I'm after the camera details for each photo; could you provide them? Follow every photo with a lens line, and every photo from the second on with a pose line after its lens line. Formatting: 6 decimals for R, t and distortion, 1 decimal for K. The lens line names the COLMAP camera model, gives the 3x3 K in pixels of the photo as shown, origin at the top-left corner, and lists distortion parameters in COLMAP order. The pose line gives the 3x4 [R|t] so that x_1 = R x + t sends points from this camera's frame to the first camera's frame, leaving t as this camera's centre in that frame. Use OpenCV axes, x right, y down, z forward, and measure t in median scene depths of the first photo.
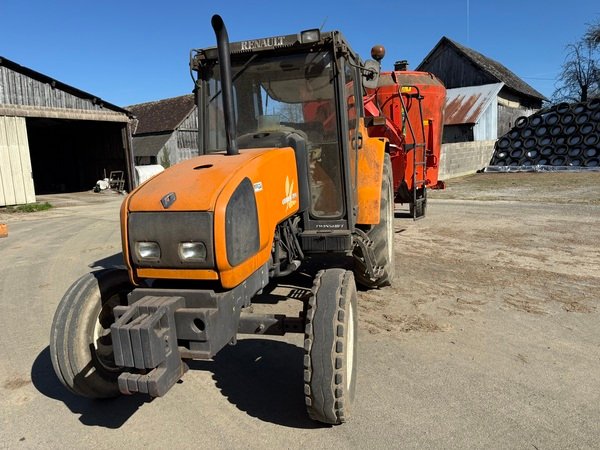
lens RADIAL K [[424.6, 0, 302.2], [0, 424.6, 225.5], [0, 0, 1]] dist [0.050174, -0.060709]
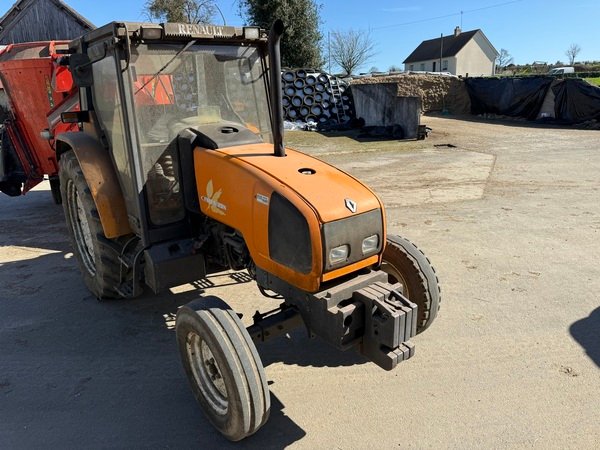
lens RADIAL K [[423.5, 0, 301.6], [0, 423.5, 224.1], [0, 0, 1]] dist [0.072053, -0.093150]
pose [[0.606530, -0.211452, 0.766426, -0.620707], [0.143364, 0.977271, 0.156168, -0.100240], [-0.782028, 0.015158, 0.623059, 0.199134]]
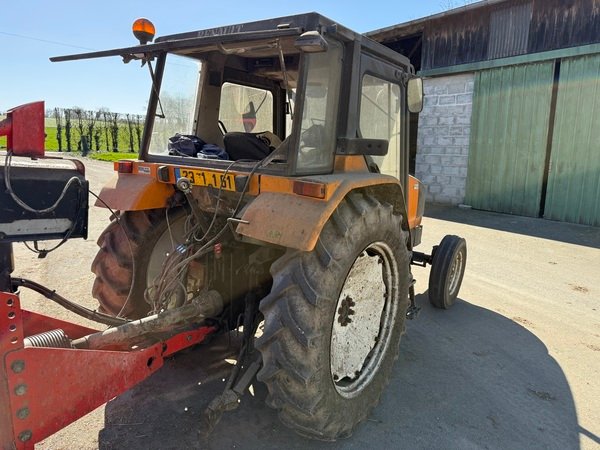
lens RADIAL K [[424.6, 0, 302.2], [0, 424.6, 225.5], [0, 0, 1]] dist [0.050174, -0.060709]
pose [[-0.940624, -0.045088, 0.336442, -0.300712], [0.075729, 0.938286, 0.337467, -0.345564], [-0.330894, 0.342908, -0.879160, 1.684509]]
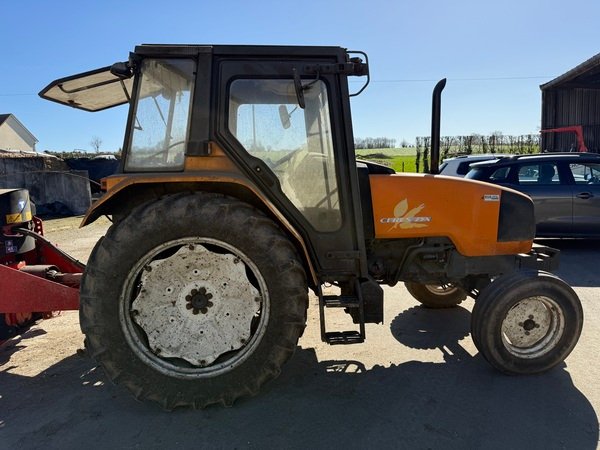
lens RADIAL K [[423.5, 0, 301.6], [0, 423.5, 224.1], [0, 0, 1]] dist [0.072053, -0.093150]
pose [[-0.355251, -0.073748, 0.931857, -0.831423], [0.205134, 0.966433, 0.154687, -0.201146], [-0.911985, 0.246109, -0.328198, 1.202655]]
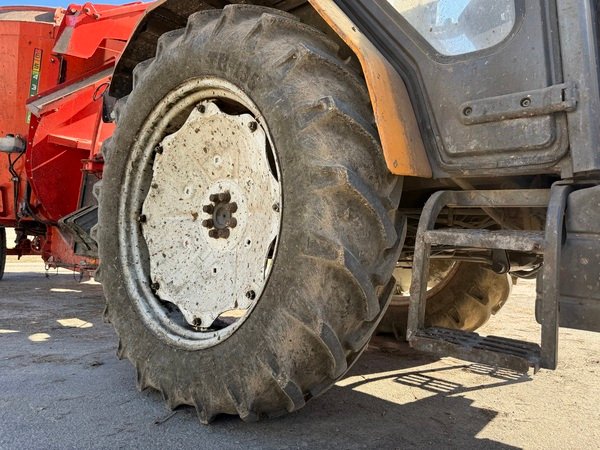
lens RADIAL K [[424.6, 0, 302.2], [0, 424.6, 225.5], [0, 0, 1]] dist [0.050174, -0.060709]
pose [[0.427133, 0.097430, 0.898924, -0.466441], [0.100608, 0.982883, -0.154334, 0.062356], [-0.898574, 0.156360, 0.410019, 0.939255]]
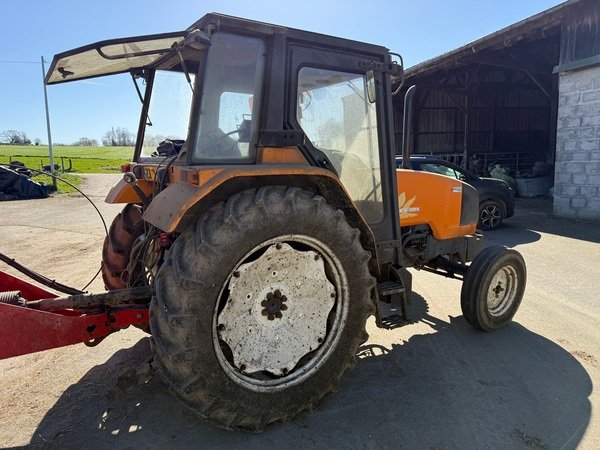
lens RADIAL K [[423.5, 0, 301.6], [0, 423.5, 224.1], [0, 0, 1]] dist [0.072053, -0.093150]
pose [[-0.744368, -0.045060, 0.666248, -0.590803], [0.160899, 0.956223, 0.244437, -0.269277], [-0.648096, 0.289150, -0.704531, 1.532925]]
